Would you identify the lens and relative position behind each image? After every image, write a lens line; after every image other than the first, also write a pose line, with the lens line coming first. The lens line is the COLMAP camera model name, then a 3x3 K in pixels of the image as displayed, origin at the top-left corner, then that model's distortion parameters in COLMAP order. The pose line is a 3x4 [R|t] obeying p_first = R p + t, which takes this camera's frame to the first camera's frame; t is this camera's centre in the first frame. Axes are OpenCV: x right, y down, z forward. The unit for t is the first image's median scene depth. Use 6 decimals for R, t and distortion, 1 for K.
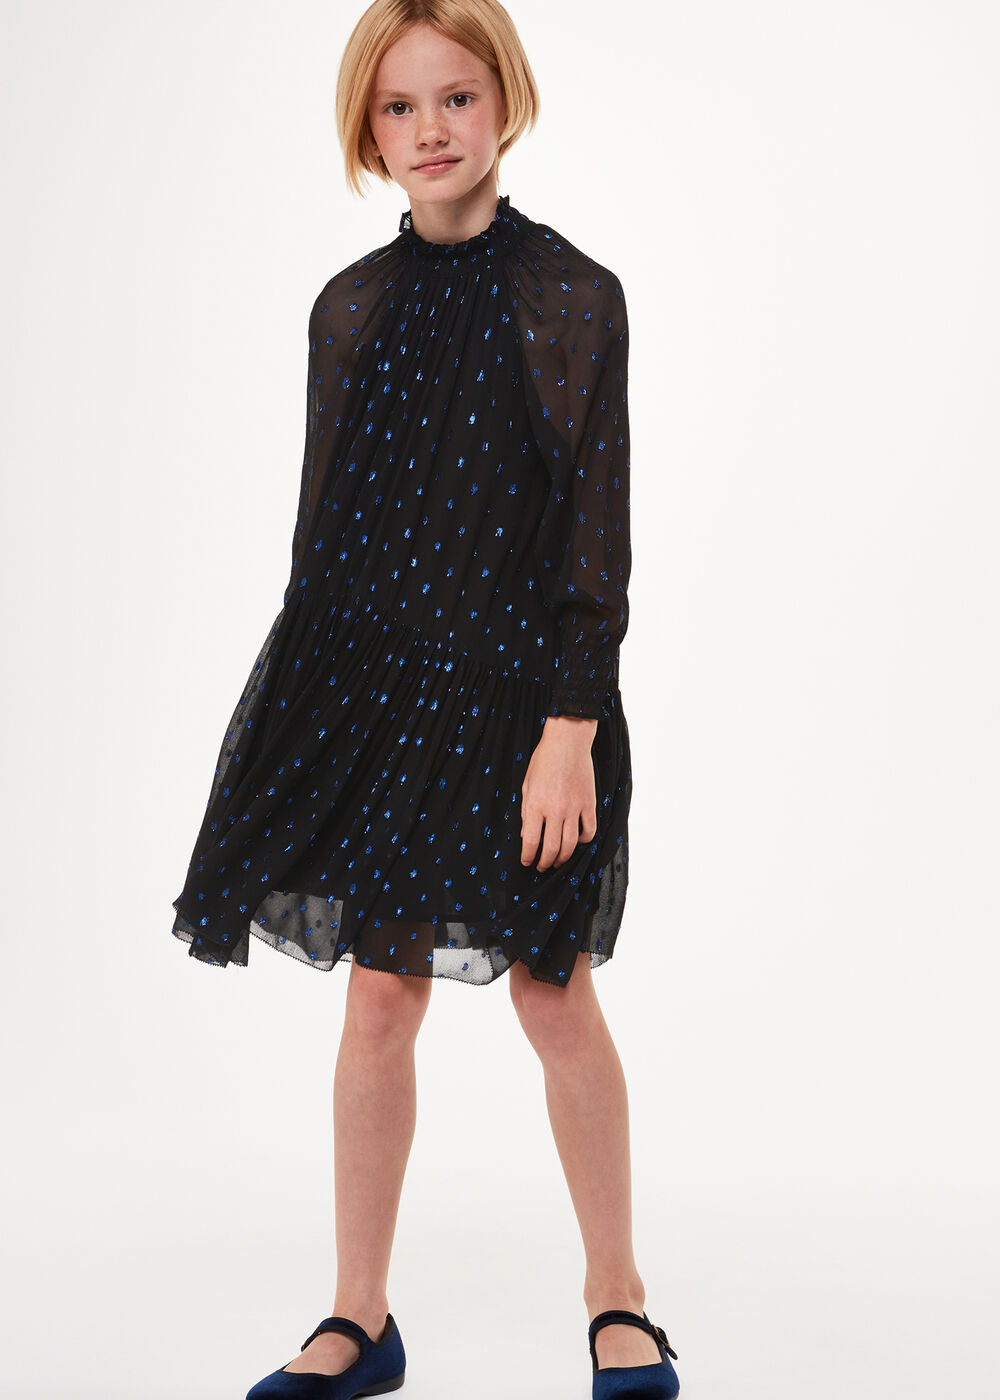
lens RADIAL K [[1913.4, 0, 500.0], [0, 1913.4, 700.0], [0, 0, 1]] dist [0.061608, -0.018088]
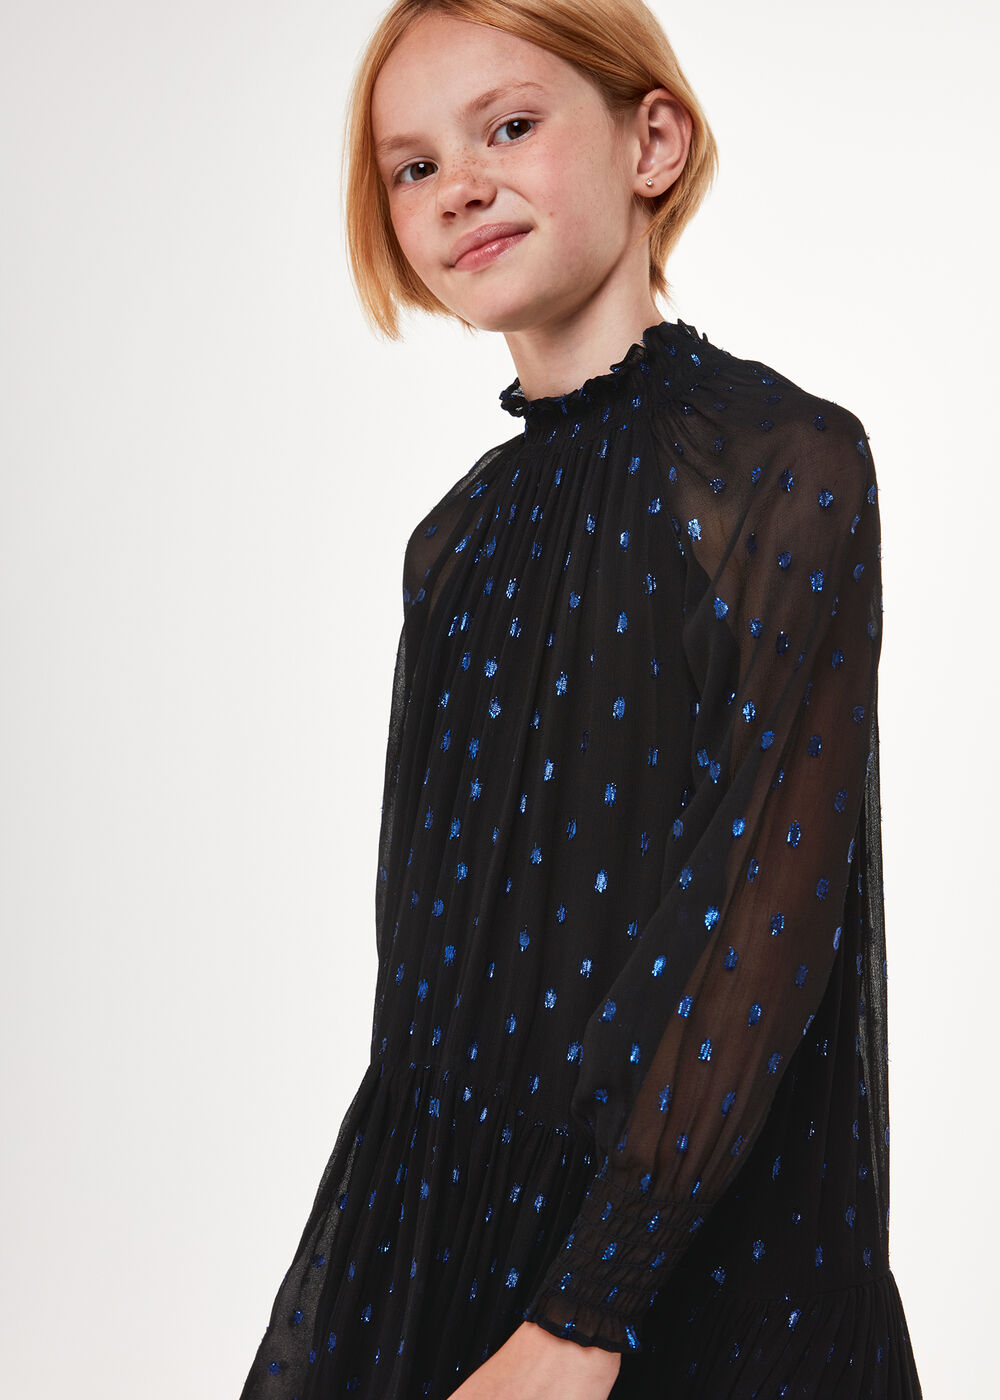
lens RADIAL K [[1913.4, 0, 500.0], [0, 1913.4, 700.0], [0, 0, 1]] dist [0.061608, -0.018088]
pose [[0.879667, -0.136621, -0.455545, 0.195054], [0.003496, 0.959683, -0.281063, -0.004824], [0.475578, 0.245649, 0.844679, 0.565461]]
